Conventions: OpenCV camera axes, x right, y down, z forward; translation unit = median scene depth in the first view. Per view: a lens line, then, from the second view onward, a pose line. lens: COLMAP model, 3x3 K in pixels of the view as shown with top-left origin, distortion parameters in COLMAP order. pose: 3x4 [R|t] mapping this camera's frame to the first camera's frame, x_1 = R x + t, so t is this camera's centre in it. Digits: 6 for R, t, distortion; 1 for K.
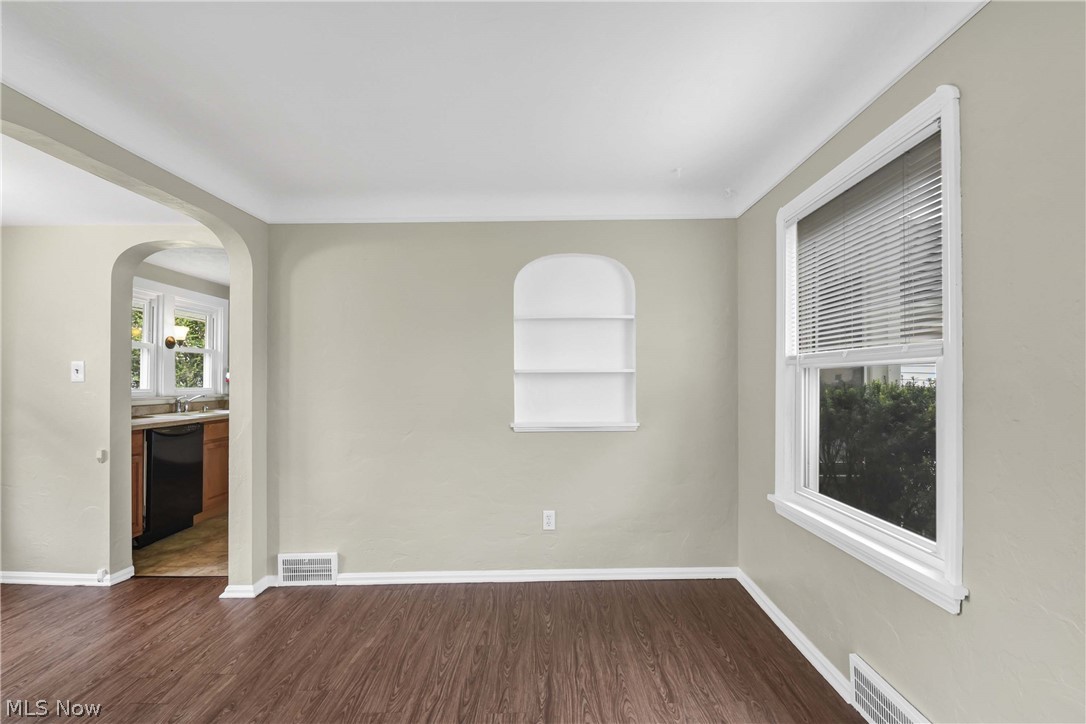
lens RADIAL K [[542.0, 0, 539.5], [0, 542.0, 379.2], [0, 0, 1]] dist [0.004177, 0.000093]
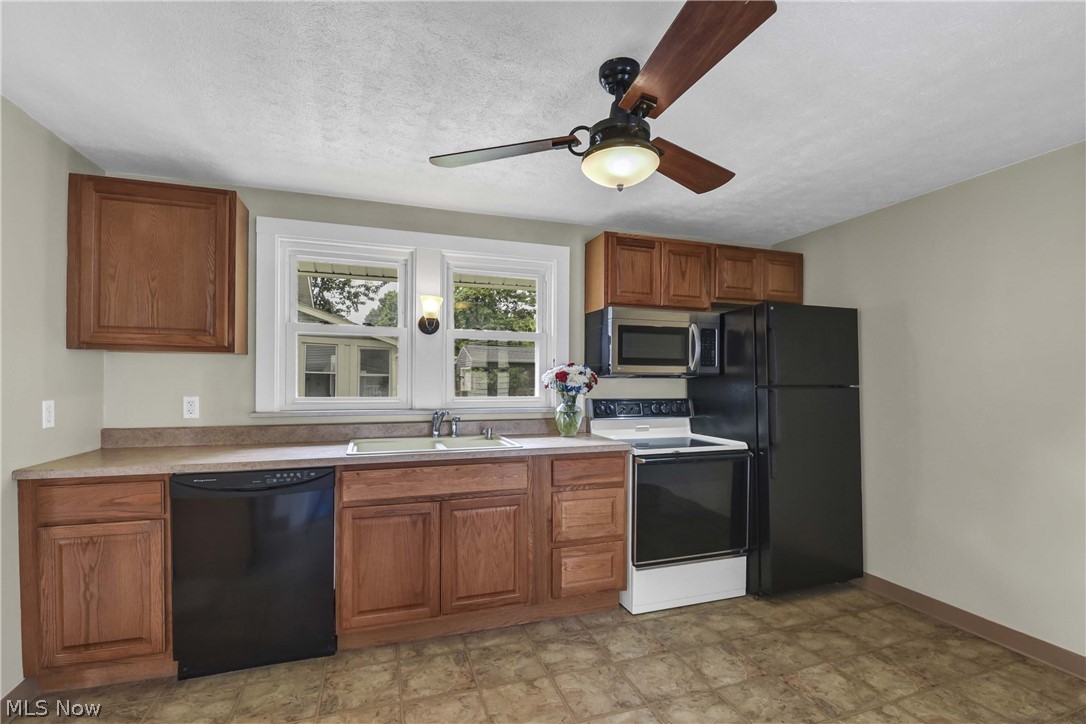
lens RADIAL K [[496.3, 0, 544.6], [0, 496.3, 384.0], [0, 0, 1]] dist [-0.014503, -0.000408]
pose [[0.342256, 0.006849, -0.939582, -0.113835], [-0.004205, 0.999975, 0.005757, -0.003110], [0.939597, 0.001980, 0.342276, 1.083932]]
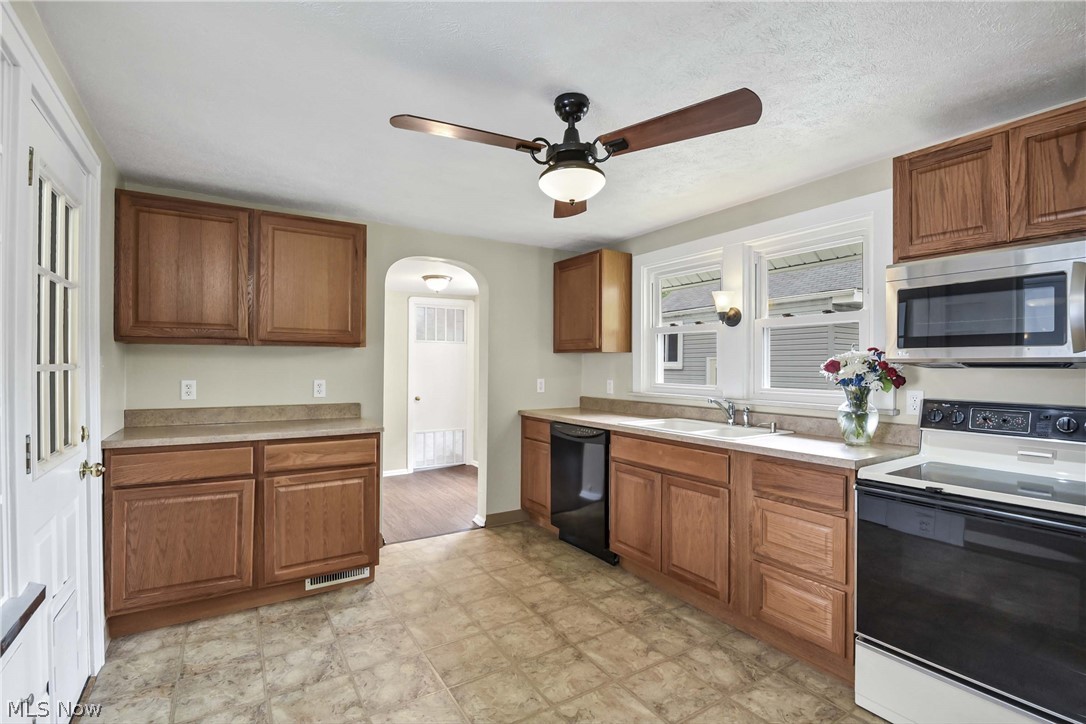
lens RADIAL K [[495.7, 0, 539.9], [0, 495.7, 372.1], [0, 0, 1]] dist [-0.016286, -0.000414]
pose [[-0.836326, -0.004412, -0.548214, -0.184418], [-0.011129, 0.999898, 0.008931, -0.004449], [0.548119, 0.013570, -0.836290, 1.594750]]
